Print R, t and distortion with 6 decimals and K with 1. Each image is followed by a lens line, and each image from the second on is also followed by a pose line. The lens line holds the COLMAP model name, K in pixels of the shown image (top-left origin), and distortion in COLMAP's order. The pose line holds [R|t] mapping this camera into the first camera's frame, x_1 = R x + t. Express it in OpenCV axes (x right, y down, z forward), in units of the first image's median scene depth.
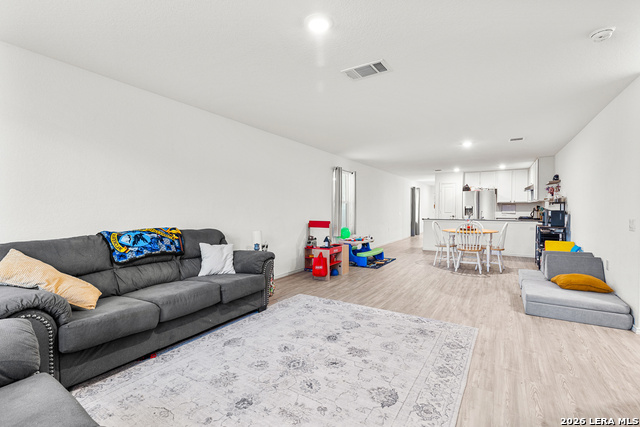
lens RADIAL K [[289.5, 0, 324.9], [0, 289.5, 214.4], [0, 0, 1]] dist [0.006513, -0.001193]
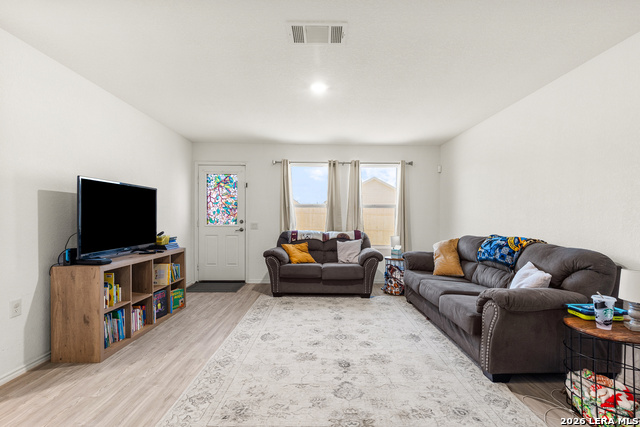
lens RADIAL K [[289.5, 0, 324.3], [0, 289.5, 218.3], [0, 0, 1]] dist [0.006513, -0.001193]
pose [[-0.844698, 0.002536, -0.535237, 0.255354], [-0.011885, 0.999653, 0.023494, -0.015711], [0.535111, 0.026206, -0.844375, 0.796875]]
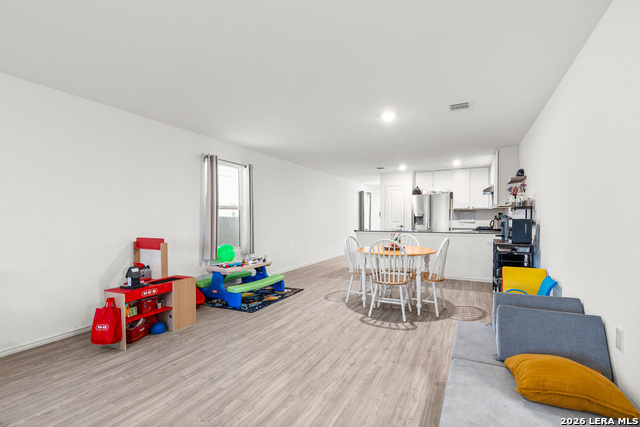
lens RADIAL K [[289.5, 0, 327.5], [0, 289.5, 225.9], [0, 0, 1]] dist [0.006513, -0.001193]
pose [[0.997056, -0.005707, 0.076467, 0.309712], [0.004863, 0.999925, 0.011219, -0.007851], [-0.076526, -0.010814, 0.997009, 0.374850]]
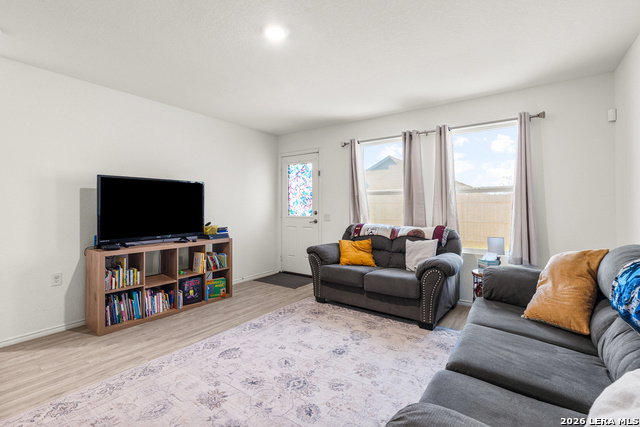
lens RADIAL K [[289.5, 0, 327.5], [0, 289.5, 202.4], [0, 0, 1]] dist [0.006513, -0.001193]
pose [[-0.998449, 0.007635, 0.055146, -0.095521], [0.007757, 0.999968, 0.001986, -0.012057], [-0.055129, 0.002411, -0.998476, 0.731143]]
